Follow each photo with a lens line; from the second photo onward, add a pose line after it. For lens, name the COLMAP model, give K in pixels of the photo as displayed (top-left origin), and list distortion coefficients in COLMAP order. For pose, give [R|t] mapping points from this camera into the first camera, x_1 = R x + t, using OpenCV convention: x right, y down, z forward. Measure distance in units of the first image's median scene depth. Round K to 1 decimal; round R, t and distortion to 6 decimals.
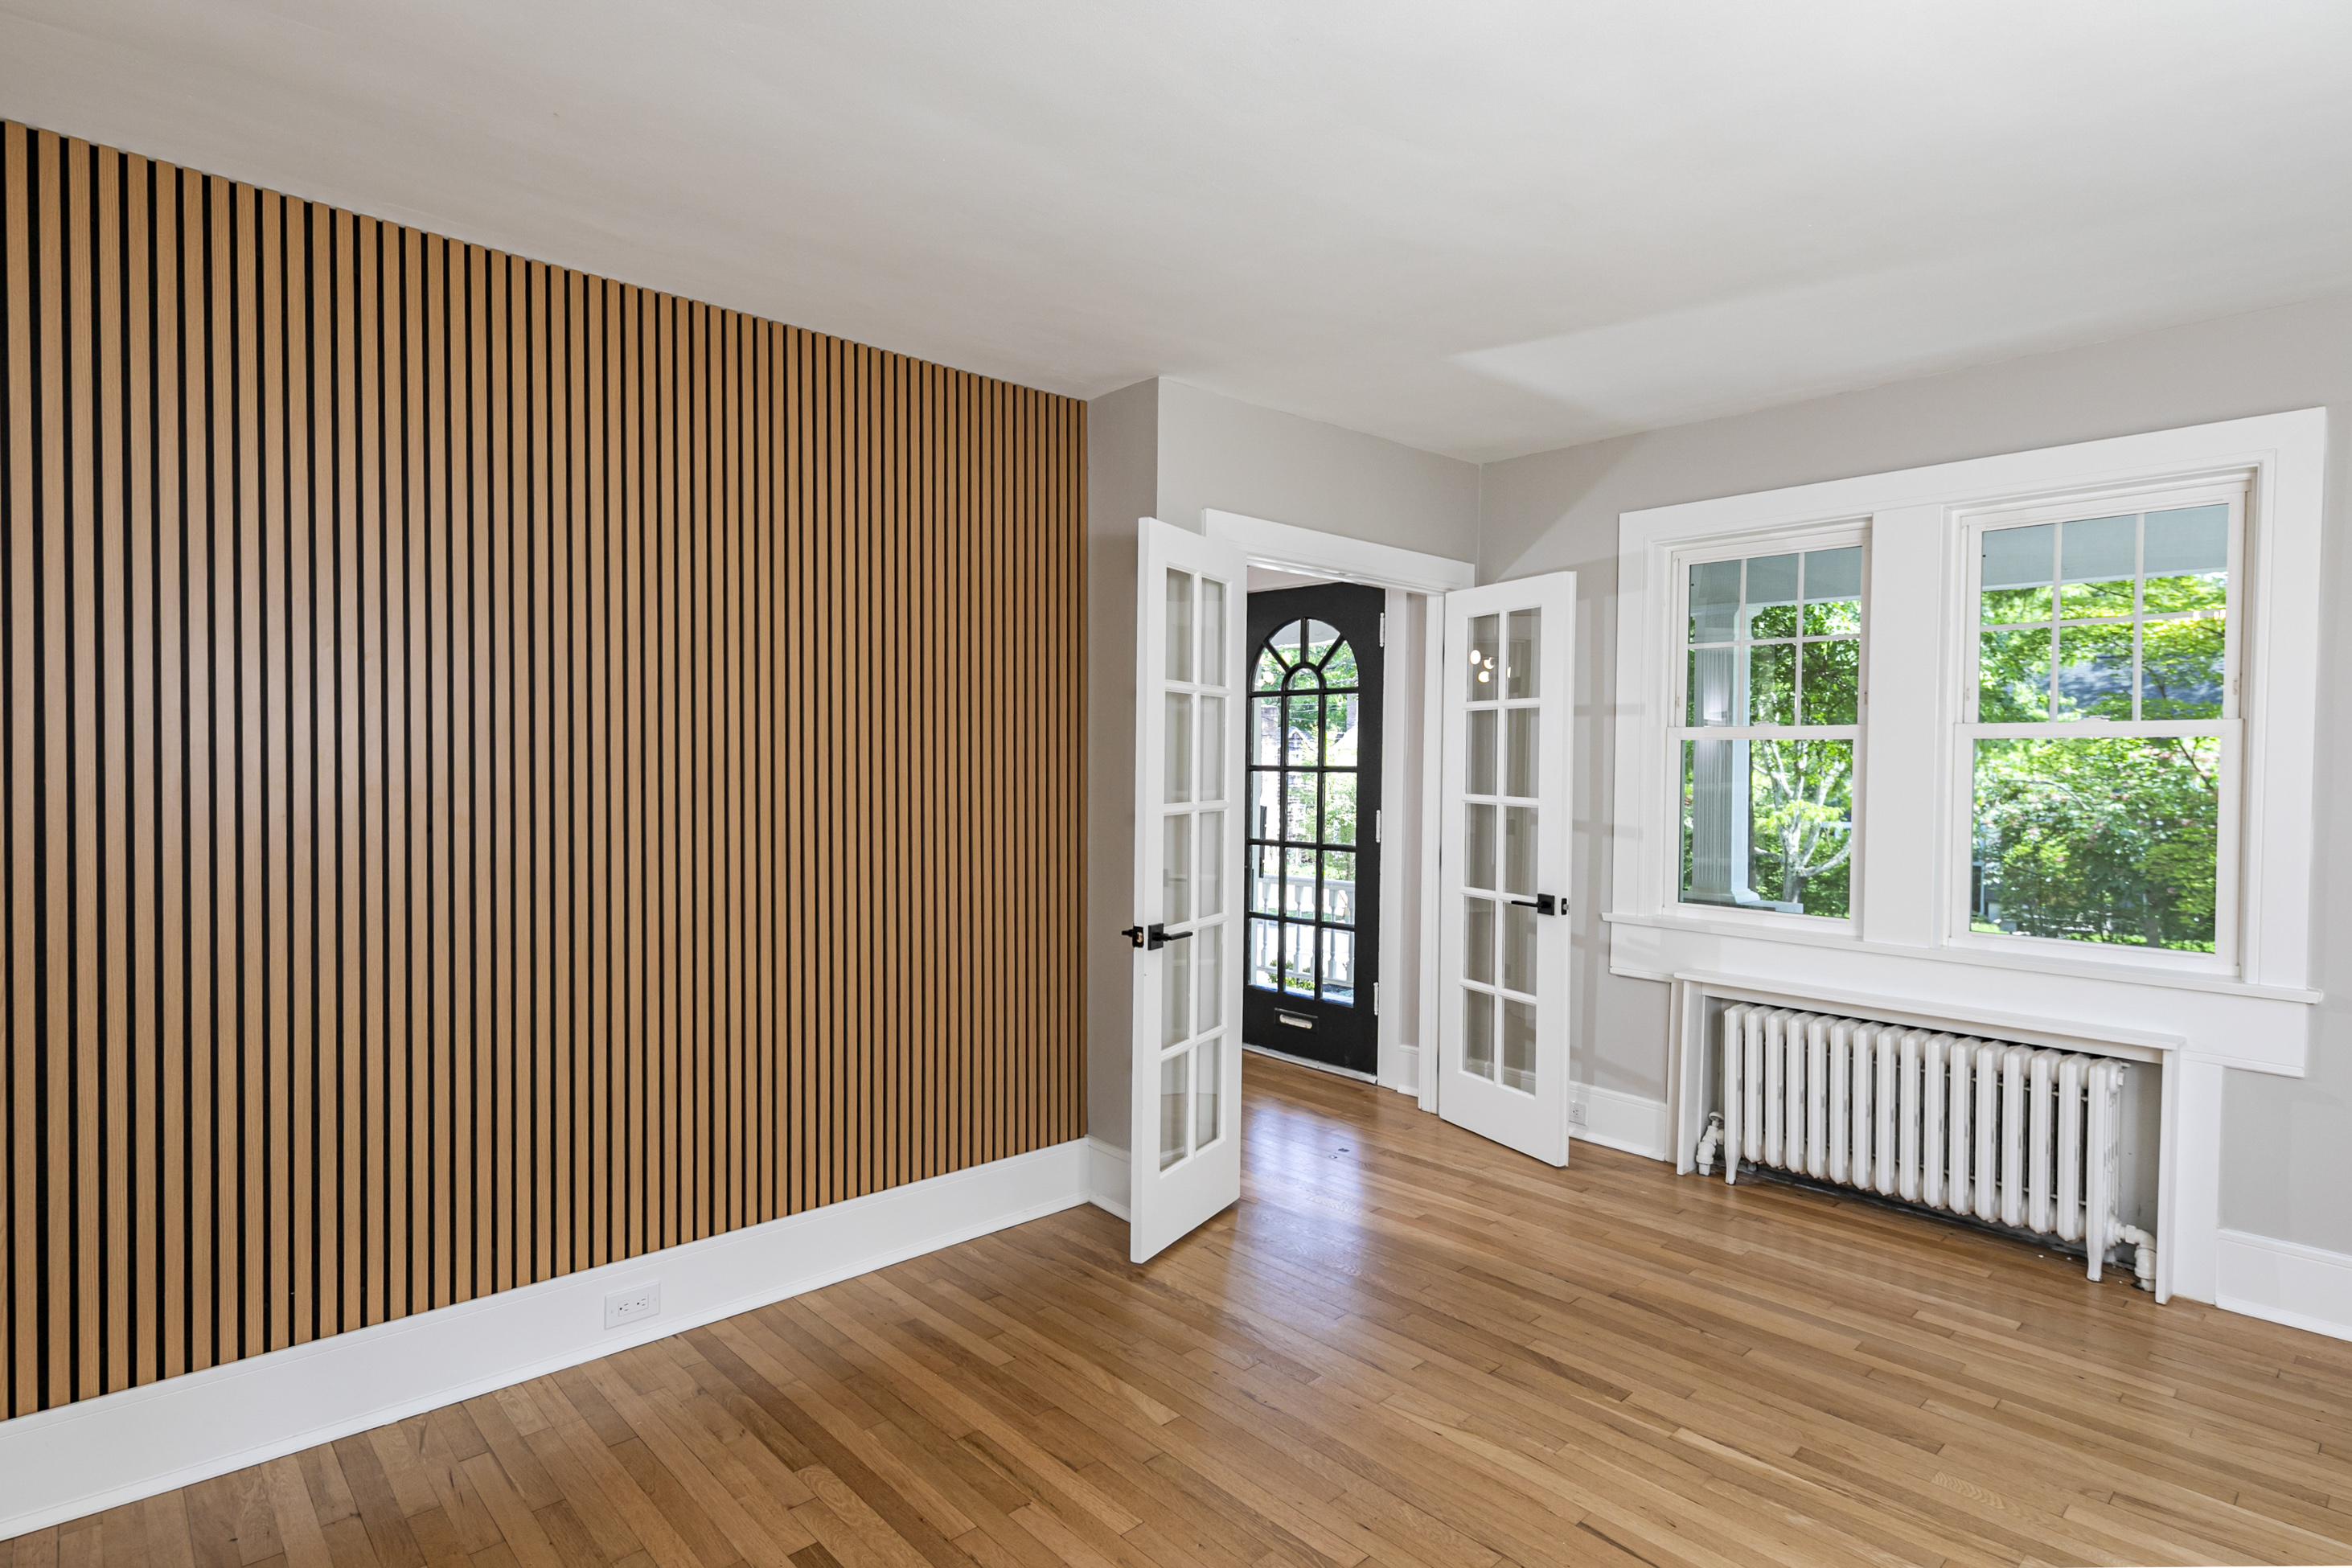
lens RADIAL K [[1179.3, 0, 1187.1], [0, 1179.3, 779.1], [0, 0, 1]] dist [0.012754, -0.006825]
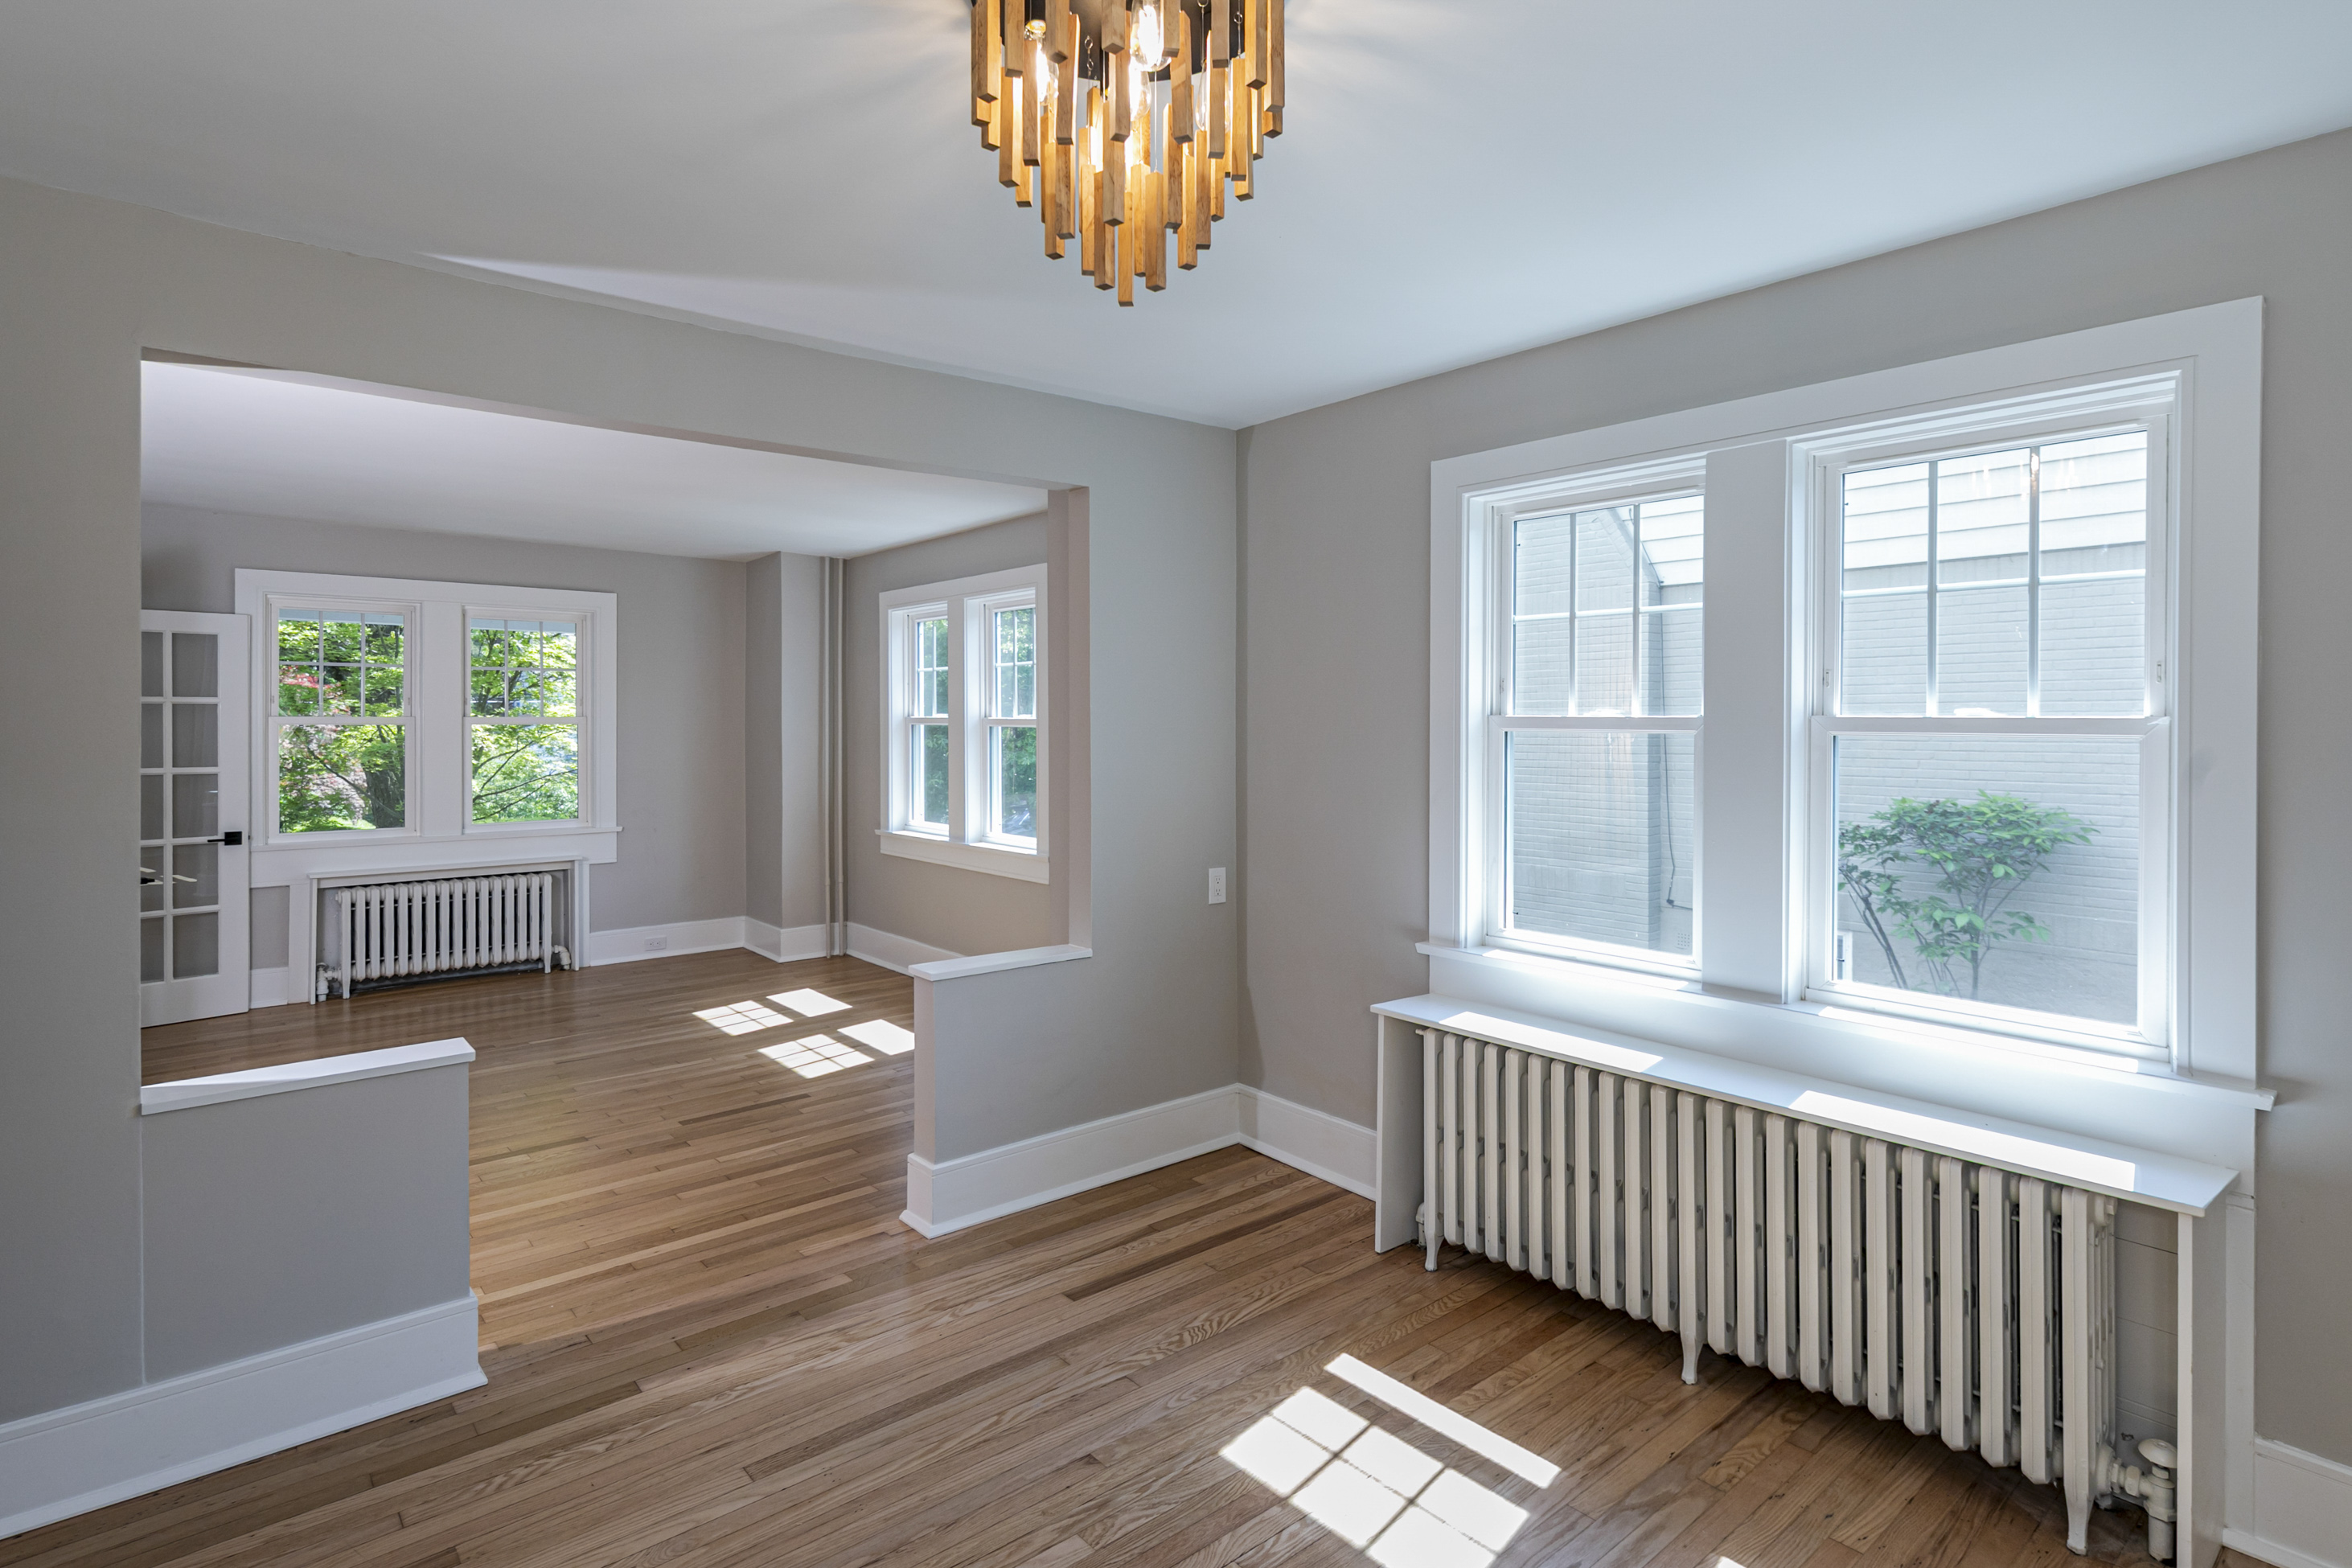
lens RADIAL K [[1179.3, 0, 1185.5], [0, 1179.3, 698.7], [0, 0, 1]] dist [0.012754, -0.006825]
pose [[0.047768, -0.001256, 0.998858, -1.322854], [0.008414, 0.999964, 0.000855, -0.069435], [-0.998823, 0.008364, 0.047777, -0.260605]]
